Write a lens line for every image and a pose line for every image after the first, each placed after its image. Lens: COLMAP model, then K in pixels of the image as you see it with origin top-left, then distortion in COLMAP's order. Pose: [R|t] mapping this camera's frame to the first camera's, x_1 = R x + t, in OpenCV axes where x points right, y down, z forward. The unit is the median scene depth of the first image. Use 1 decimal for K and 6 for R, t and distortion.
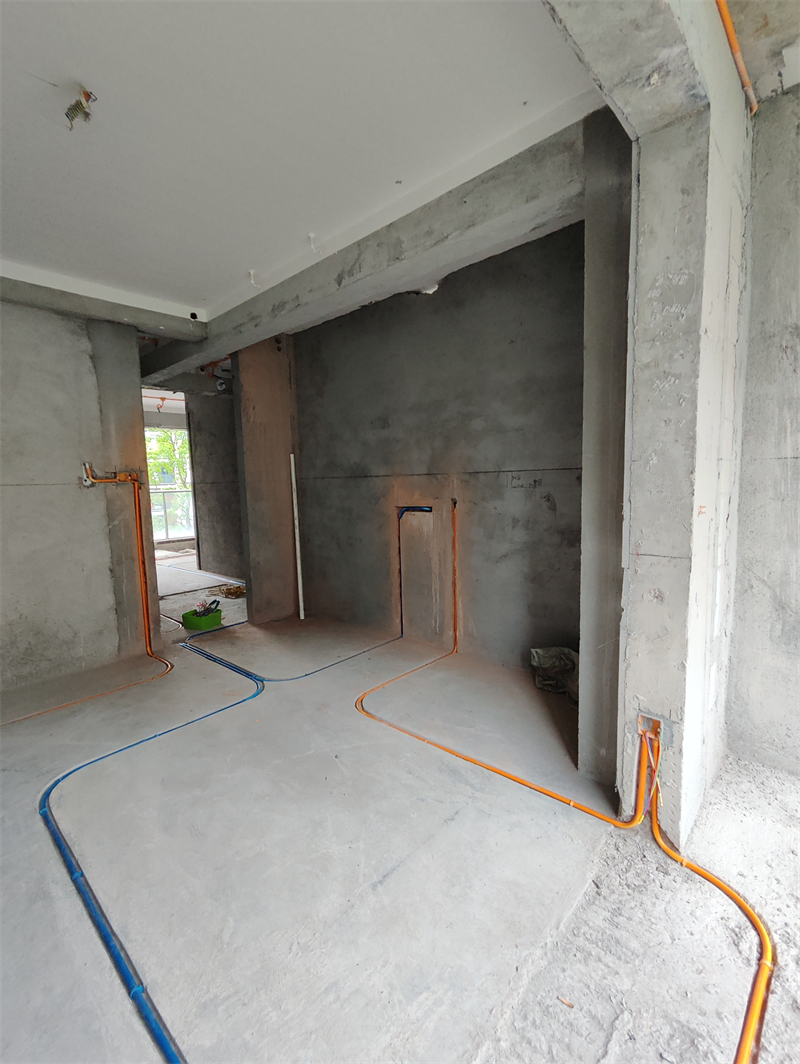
lens RADIAL K [[484.6, 0, 384.1], [0, 484.6, 534.7], [0, 0, 1]] dist [-0.004549, 0.007648]
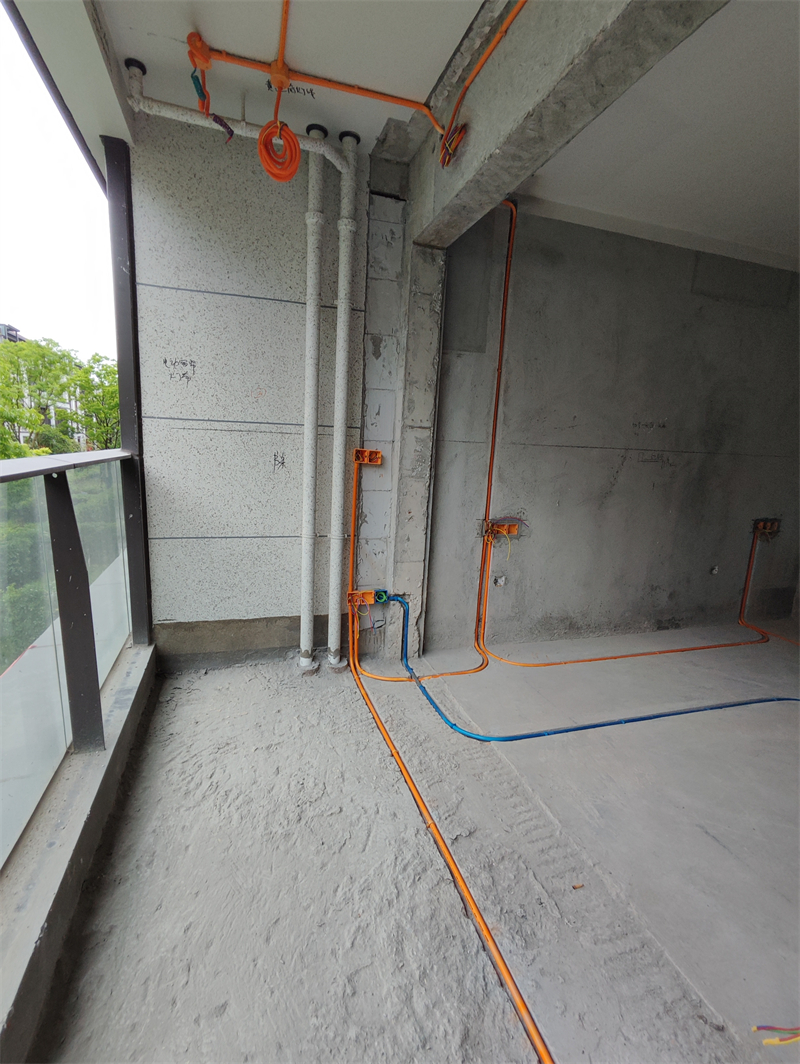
lens RADIAL K [[484.6, 0, 384.1], [0, 484.6, 534.7], [0, 0, 1]] dist [-0.004549, 0.007648]
pose [[-0.493585, 0.170158, -0.852889, 0.550440], [-0.124950, 0.956625, 0.263165, -0.055958], [0.860675, 0.236463, -0.450915, 0.334371]]
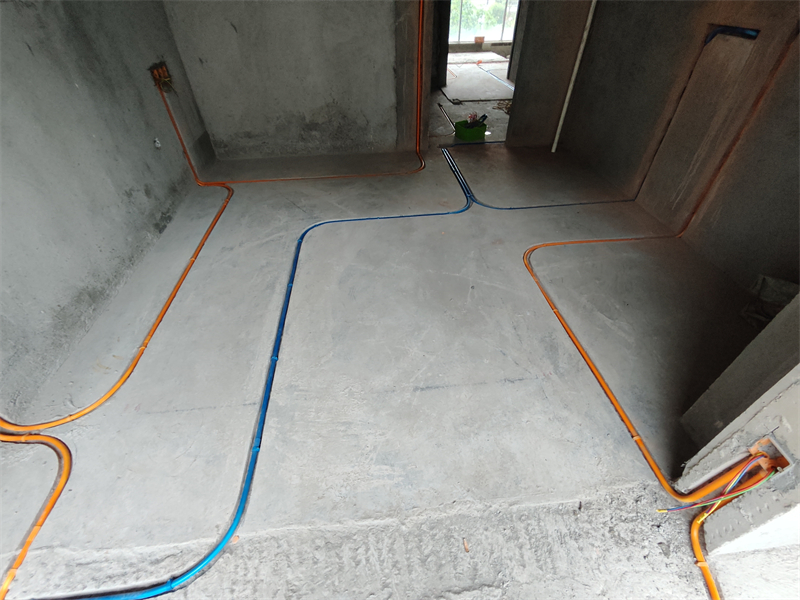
lens RADIAL K [[364.3, 0, 401.0], [0, 364.3, 312.2], [0, 0, 1]] dist [-0.004549, 0.007648]
pose [[0.755580, 0.459074, -0.467279, 0.148267], [-0.085939, 0.776646, 0.624047, -0.026398], [0.649395, -0.431360, 0.626271, 0.204303]]
